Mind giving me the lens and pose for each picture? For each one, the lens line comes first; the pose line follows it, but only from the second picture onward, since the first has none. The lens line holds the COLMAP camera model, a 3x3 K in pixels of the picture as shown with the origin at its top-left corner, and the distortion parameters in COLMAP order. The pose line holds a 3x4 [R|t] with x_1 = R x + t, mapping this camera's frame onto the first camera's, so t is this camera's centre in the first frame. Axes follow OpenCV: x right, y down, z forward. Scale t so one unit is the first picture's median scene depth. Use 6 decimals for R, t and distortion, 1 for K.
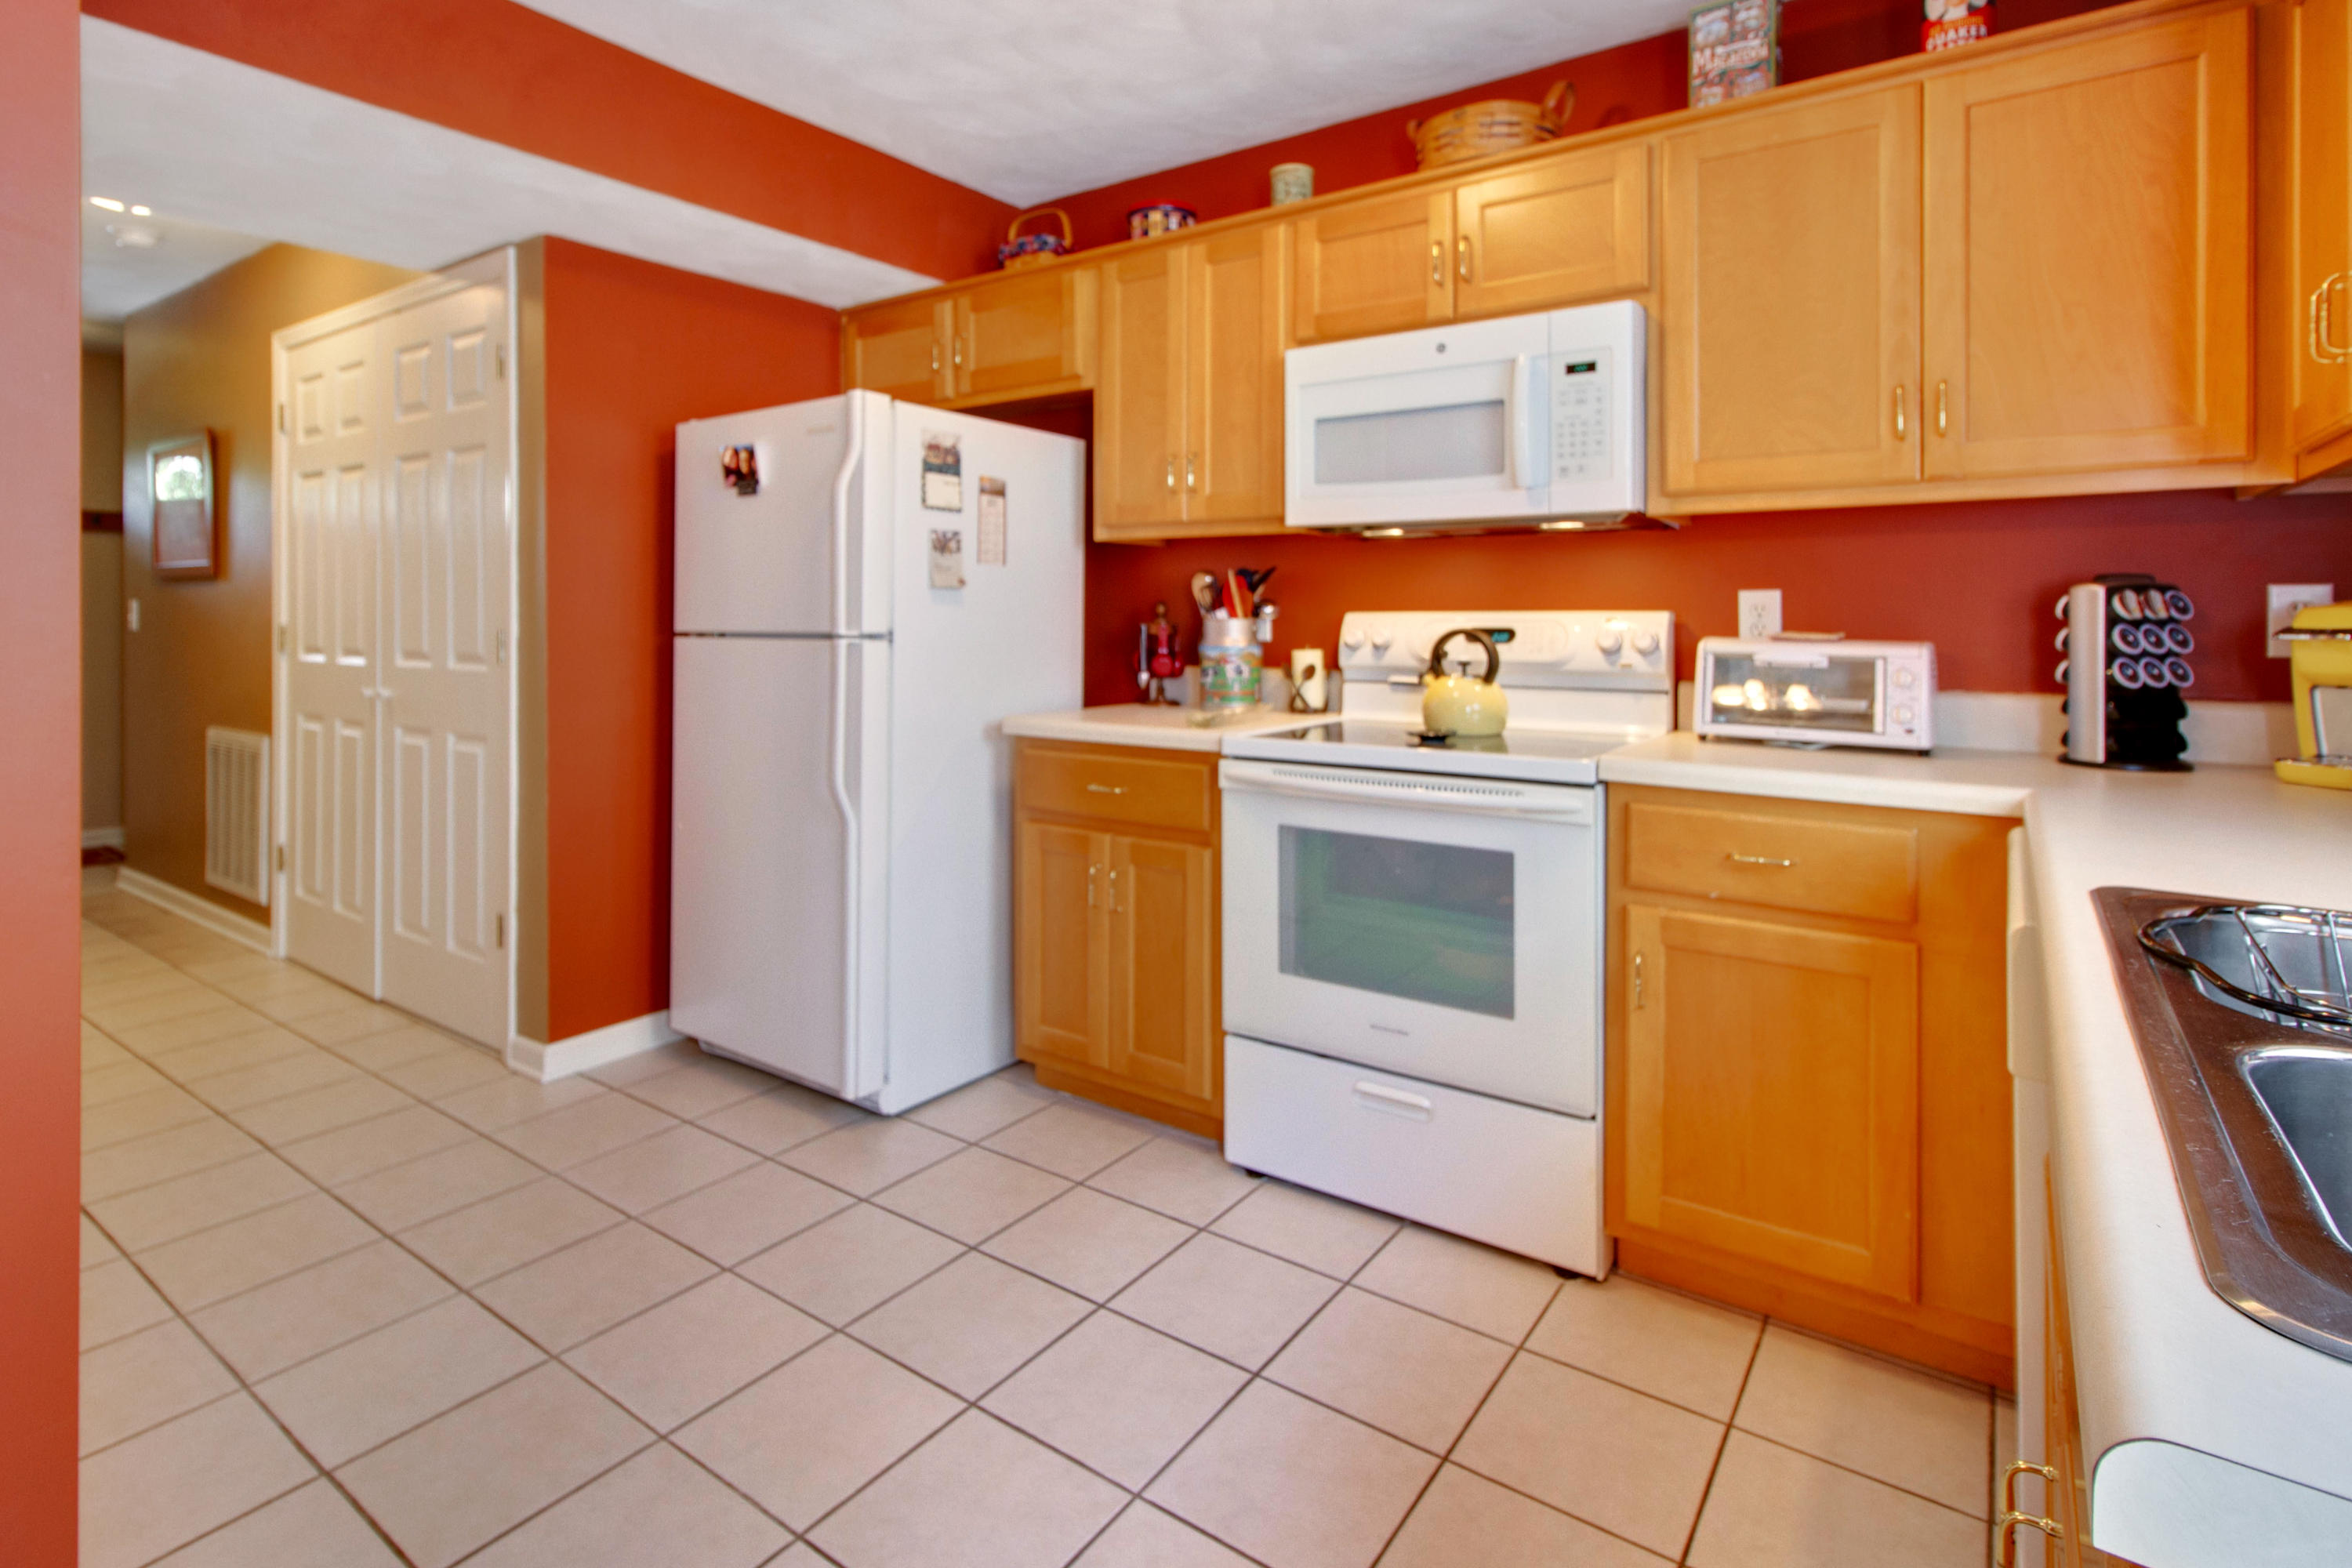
lens RADIAL K [[1143.5, 0, 1166.0], [0, 1143.5, 638.6], [0, 0, 1]] dist [0.001793, 0.004071]
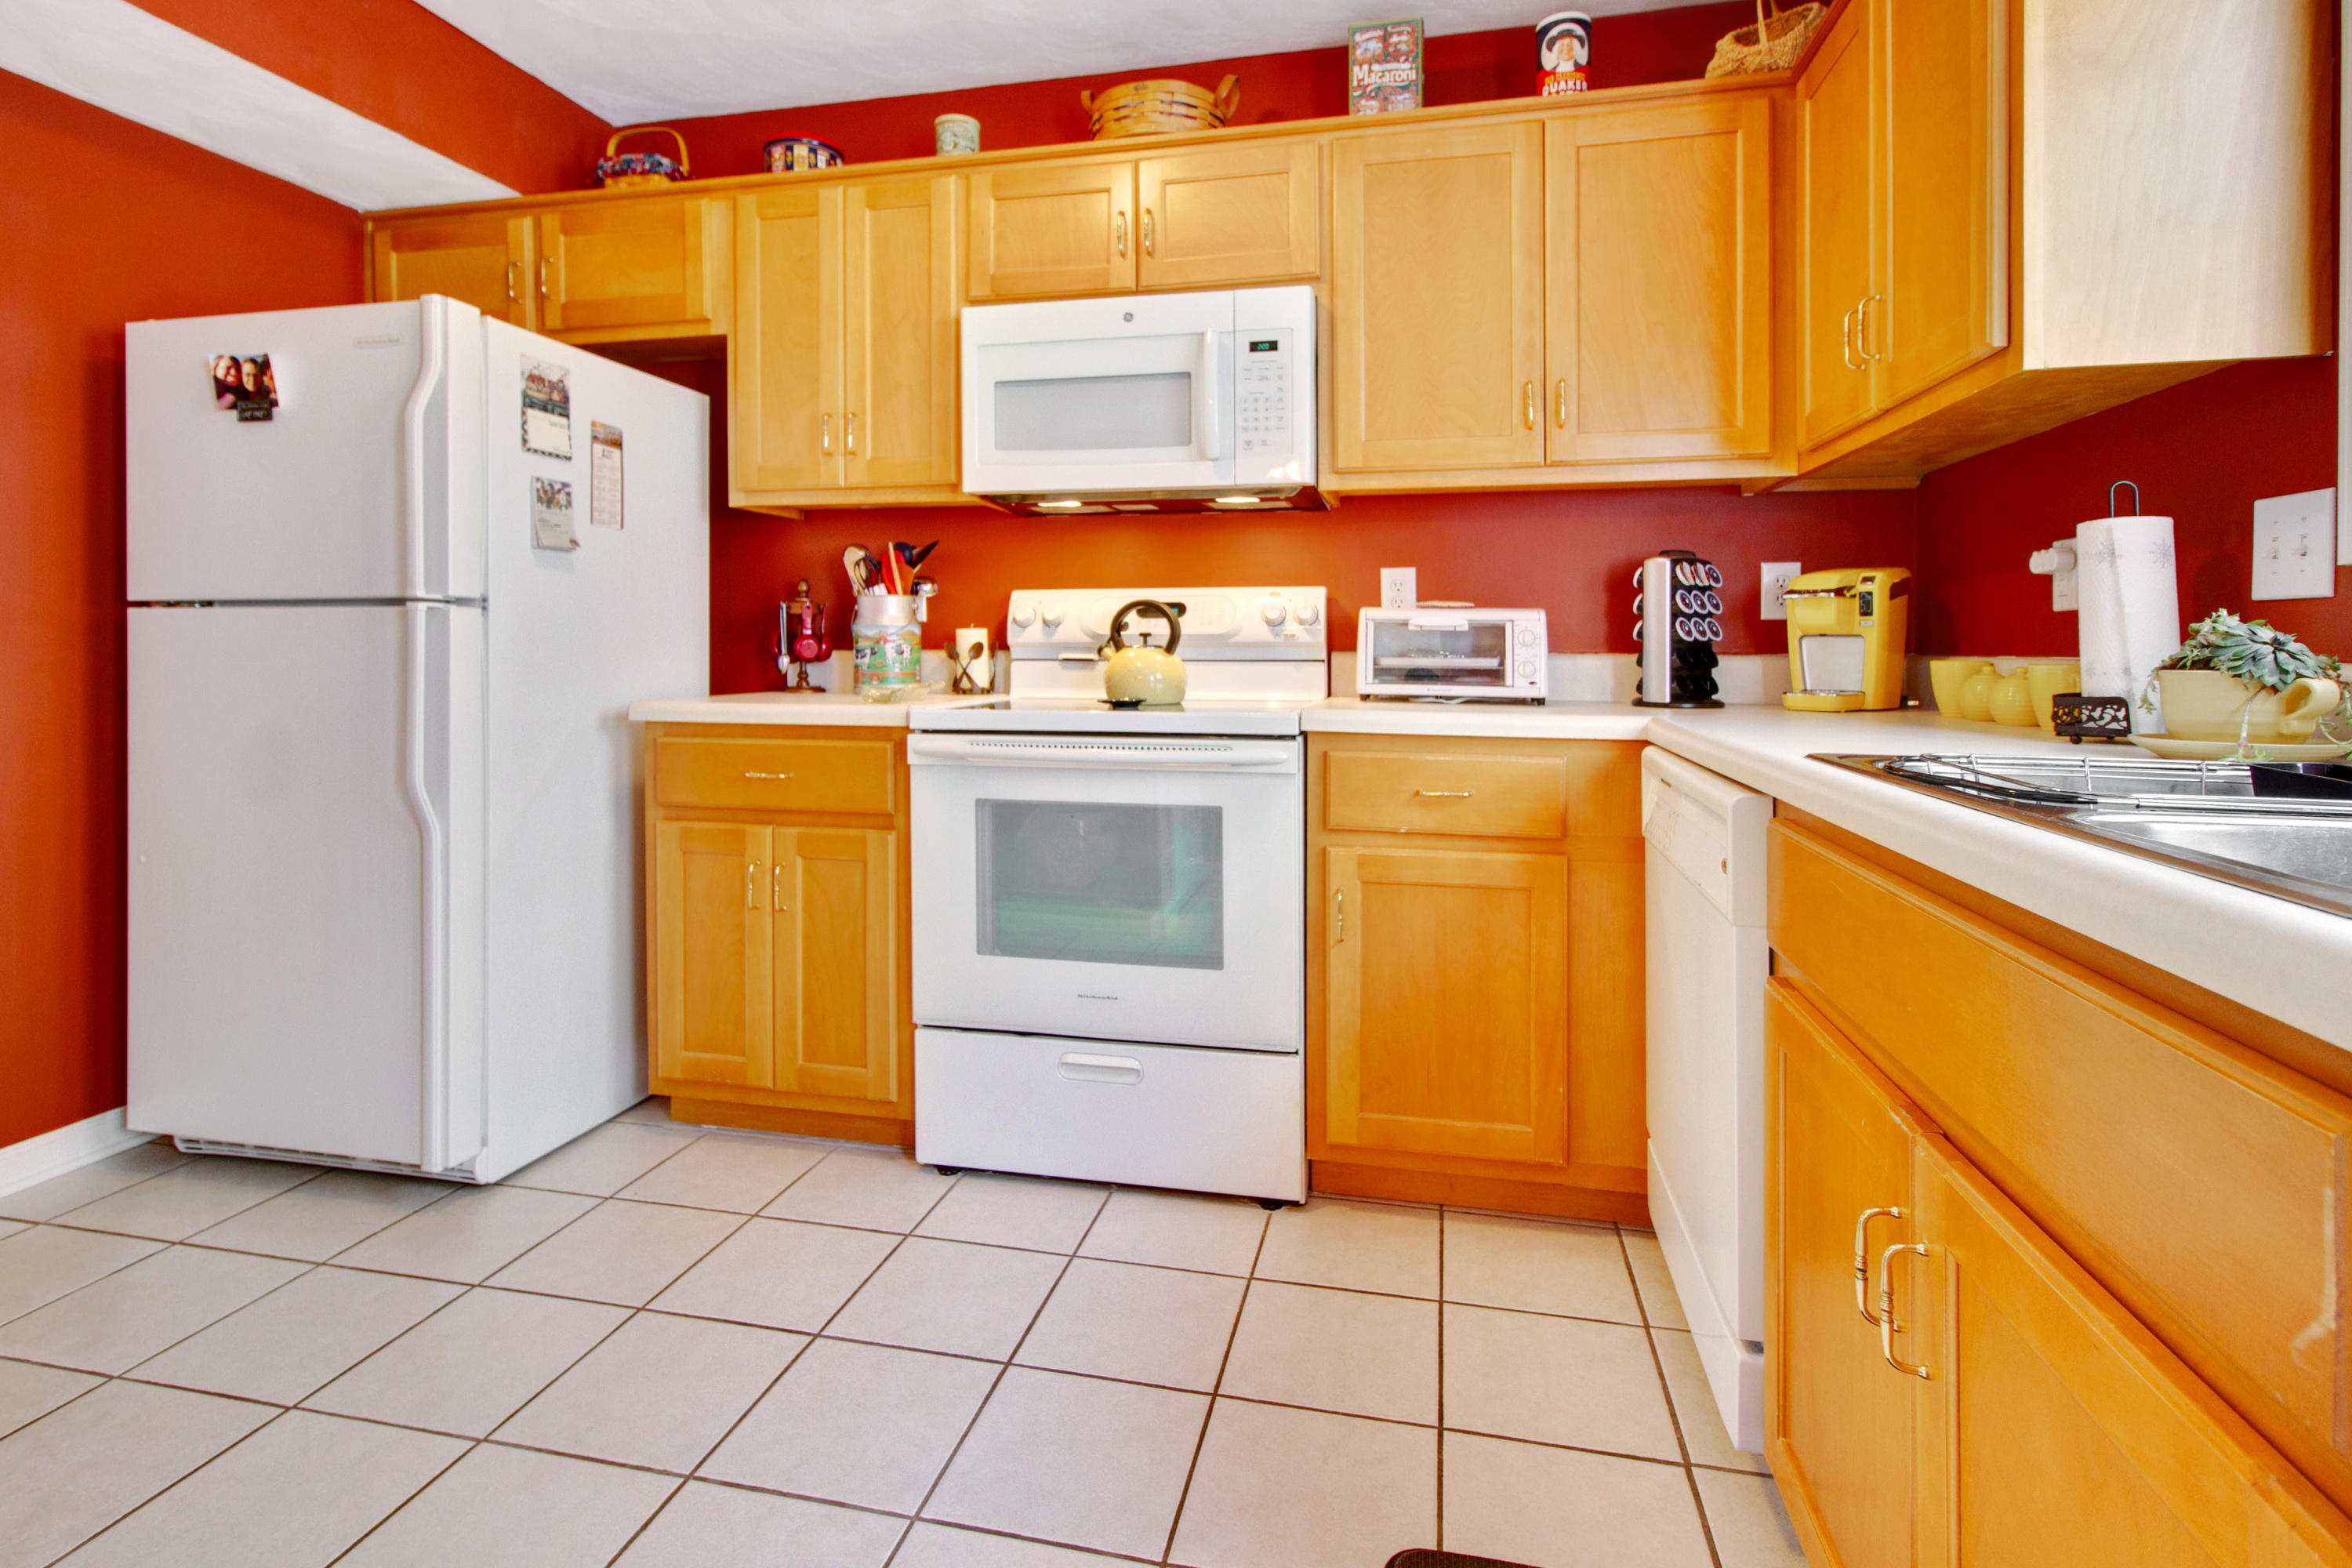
lens RADIAL K [[1143.5, 0, 1199.6], [0, 1143.5, 659.7], [0, 0, 1]] dist [0.001793, 0.004071]
pose [[0.924895, -0.008552, 0.380126, -0.085509], [0.005403, 0.999942, 0.009351, 0.037323], [-0.380183, -0.006595, 0.924888, 0.048565]]
